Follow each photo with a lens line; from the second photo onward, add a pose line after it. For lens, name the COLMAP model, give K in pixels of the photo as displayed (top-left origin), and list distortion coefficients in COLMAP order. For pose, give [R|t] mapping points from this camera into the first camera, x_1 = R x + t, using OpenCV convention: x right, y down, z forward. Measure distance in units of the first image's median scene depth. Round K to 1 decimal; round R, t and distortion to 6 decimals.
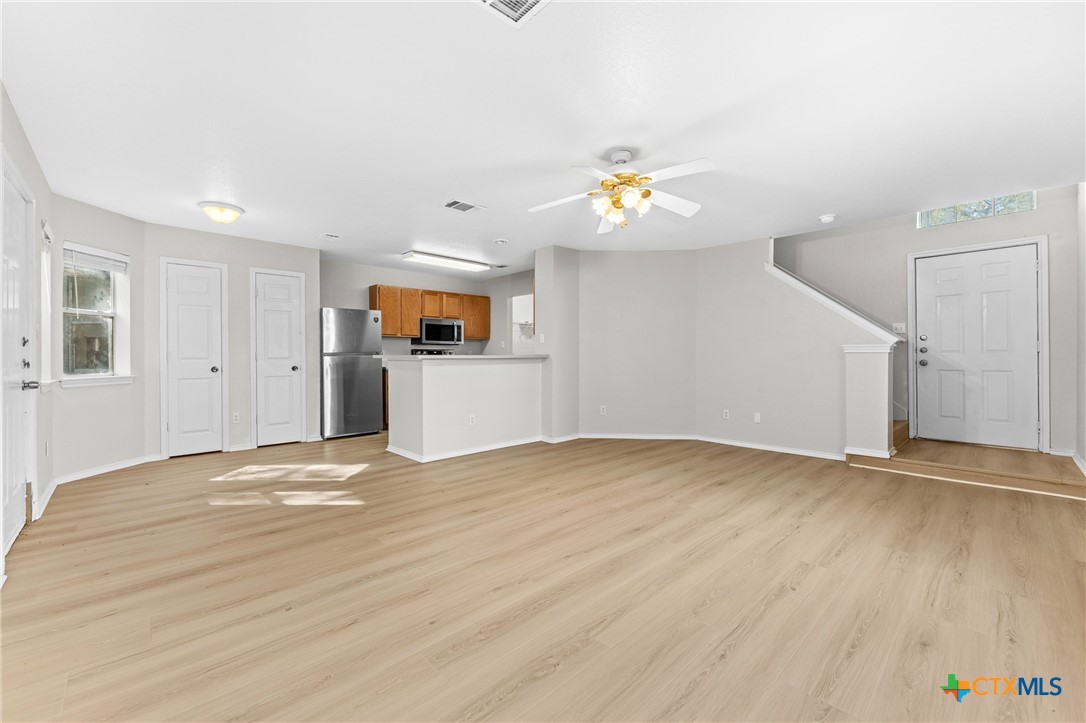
lens RADIAL K [[444.3, 0, 545.6], [0, 444.3, 354.9], [0, 0, 1]] dist [-0.001533, -0.000069]
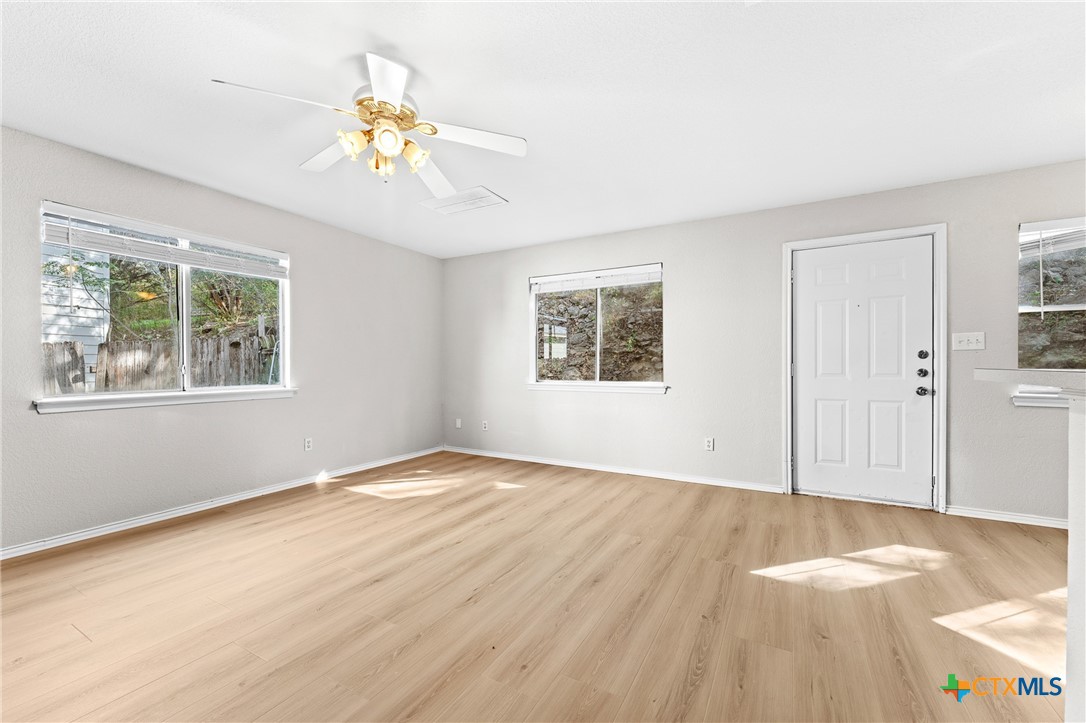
lens RADIAL K [[445.2, 0, 530.4], [0, 445.2, 369.2], [0, 0, 1]] dist [-0.003369, -0.000323]
pose [[-0.964082, 0.001337, -0.265602, 0.139004], [-0.001365, 0.999949, 0.009989, -0.000684], [0.265602, 0.009993, -0.964031, 1.708611]]
